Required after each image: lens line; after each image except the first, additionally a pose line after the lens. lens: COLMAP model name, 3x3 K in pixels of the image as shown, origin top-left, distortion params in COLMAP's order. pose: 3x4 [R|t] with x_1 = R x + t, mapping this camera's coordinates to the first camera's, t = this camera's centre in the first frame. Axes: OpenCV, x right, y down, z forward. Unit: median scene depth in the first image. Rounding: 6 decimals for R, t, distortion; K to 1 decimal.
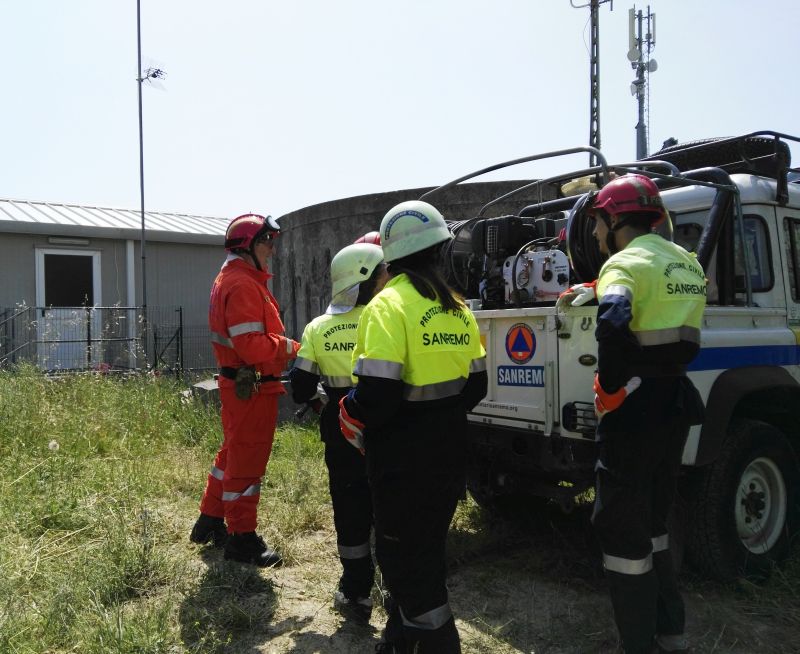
lens RADIAL K [[694.5, 0, 399.9], [0, 694.5, 331.6], [0, 0, 1]] dist [0.047038, 0.006871]
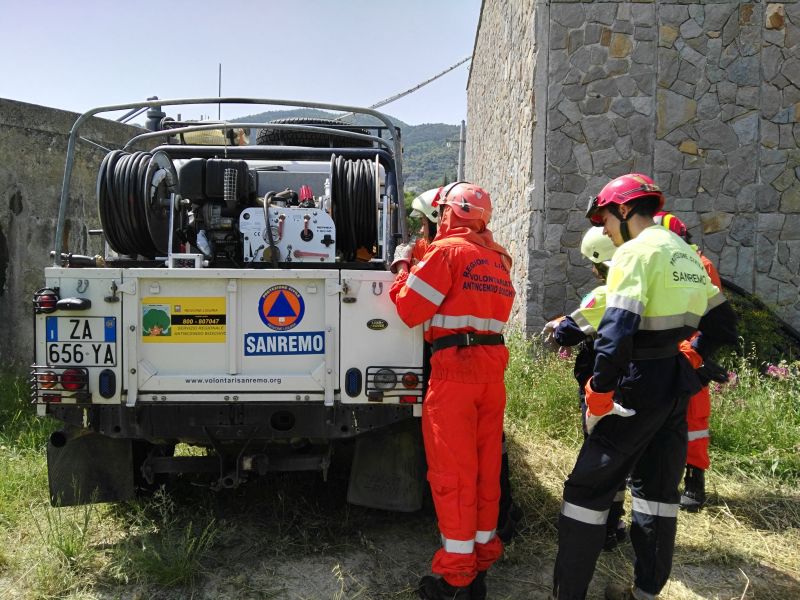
lens RADIAL K [[666.0, 0, 399.7], [0, 666.0, 291.9], [0, 0, 1]] dist [0.041888, -0.112922]
pose [[0.538312, -0.003990, 0.842736, -0.478754], [-0.017227, 0.999728, 0.015737, -0.019970], [-0.842570, -0.022989, 0.538096, 0.409813]]
